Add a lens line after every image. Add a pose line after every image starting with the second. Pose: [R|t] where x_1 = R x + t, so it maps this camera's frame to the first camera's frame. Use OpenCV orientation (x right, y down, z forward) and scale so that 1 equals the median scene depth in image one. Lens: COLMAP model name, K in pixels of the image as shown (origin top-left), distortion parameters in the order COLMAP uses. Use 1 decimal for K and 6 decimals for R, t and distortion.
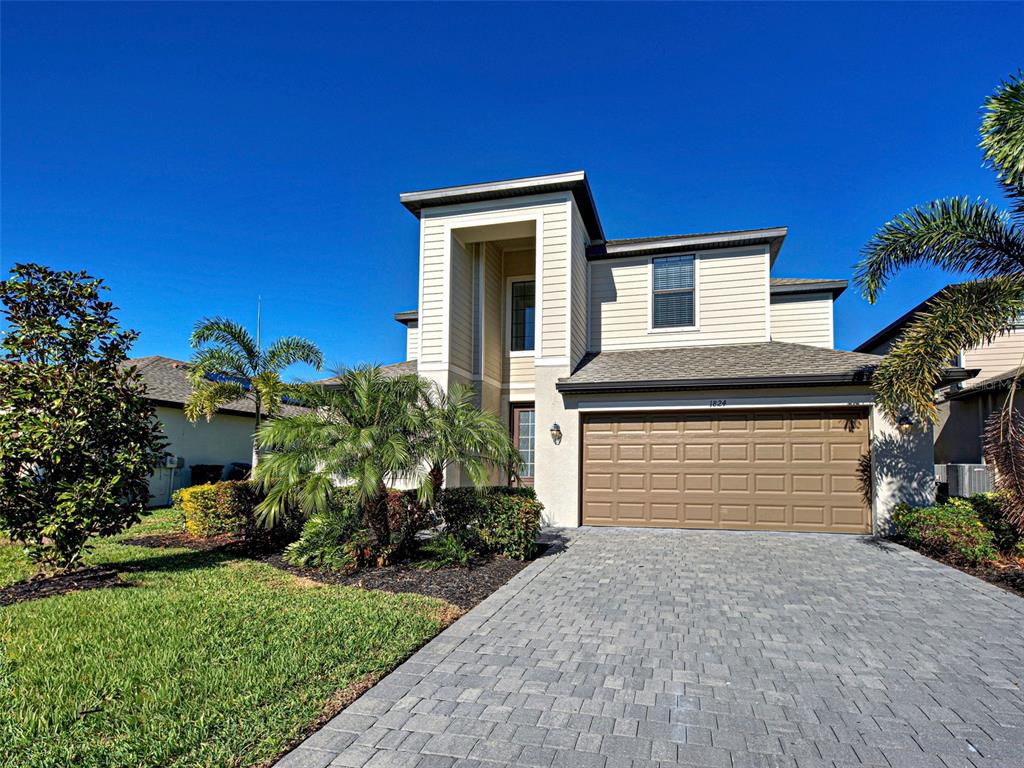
lens RADIAL K [[507.7, 0, 486.8], [0, 507.7, 385.6], [0, 0, 1]] dist [0.010499, -0.000086]
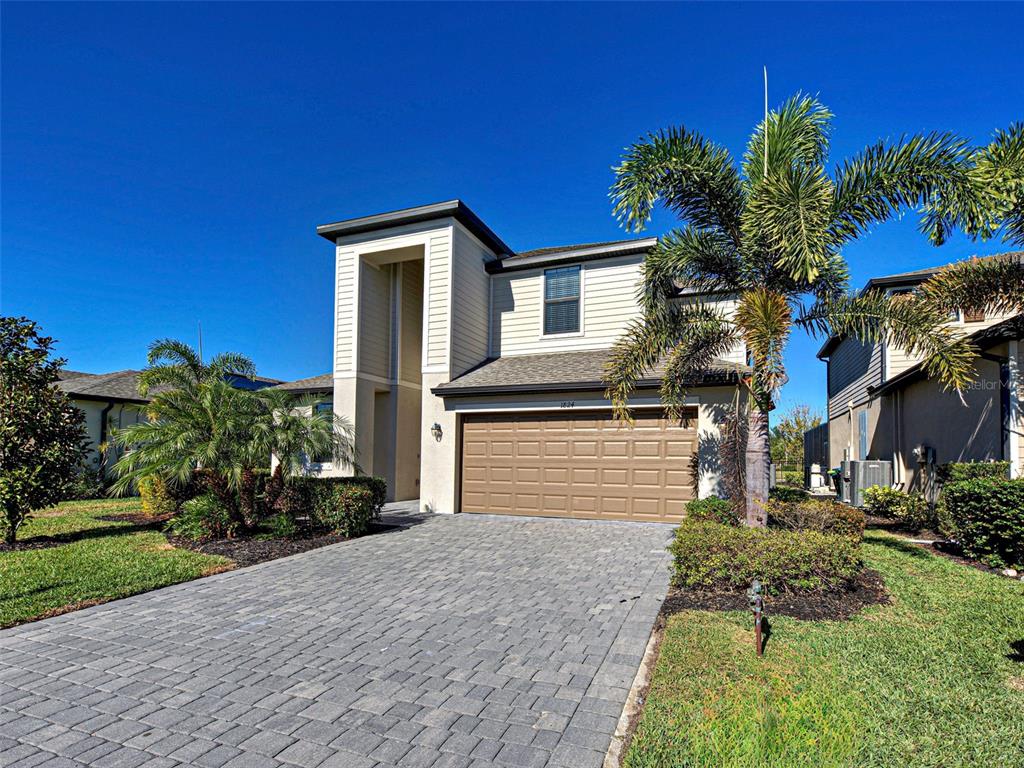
lens RADIAL K [[526.2, 0, 512.0], [0, 526.2, 384.0], [0, 0, 1]] dist [0.030418, -0.014432]
pose [[0.987899, -0.015276, -0.154345, 0.467182], [0.017530, 0.999759, 0.013253, -0.025278], [0.154105, -0.015798, 0.987928, -0.139252]]
